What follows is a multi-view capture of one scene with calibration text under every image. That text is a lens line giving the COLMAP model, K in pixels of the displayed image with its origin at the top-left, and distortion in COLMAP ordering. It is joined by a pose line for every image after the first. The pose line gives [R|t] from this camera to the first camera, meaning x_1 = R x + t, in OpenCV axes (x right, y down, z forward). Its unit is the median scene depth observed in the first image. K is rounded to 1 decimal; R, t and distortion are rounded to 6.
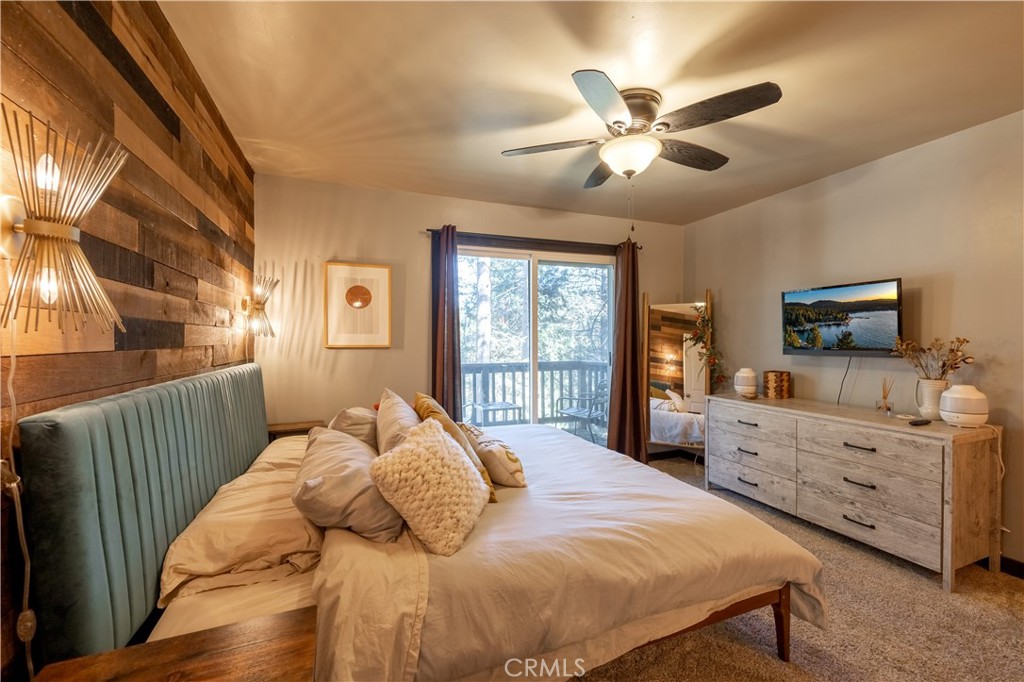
lens RADIAL K [[397.9, 0, 515.0], [0, 397.9, 341.1], [0, 0, 1]] dist [-0.002287, 0.000390]
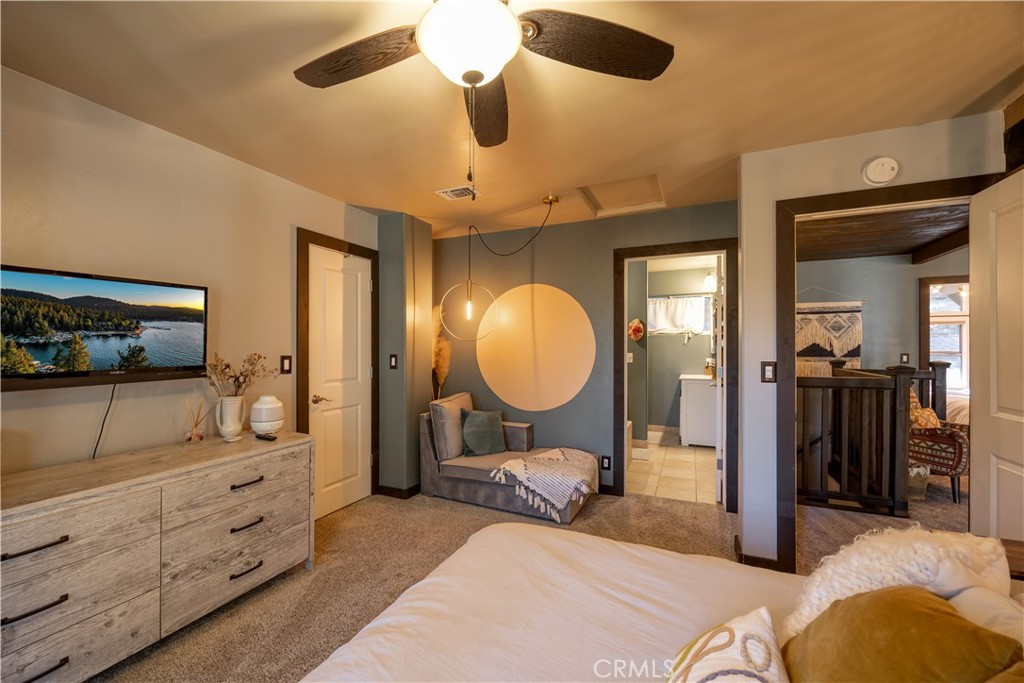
lens RADIAL K [[397.9, 0, 510.2], [0, 397.9, 344.5], [0, 0, 1]] dist [-0.002287, 0.000390]
pose [[-0.669364, -0.003533, 0.742926, -0.130690], [0.002556, 0.999972, 0.007058, -0.031768], [-0.742930, 0.006623, -0.669336, 1.006318]]
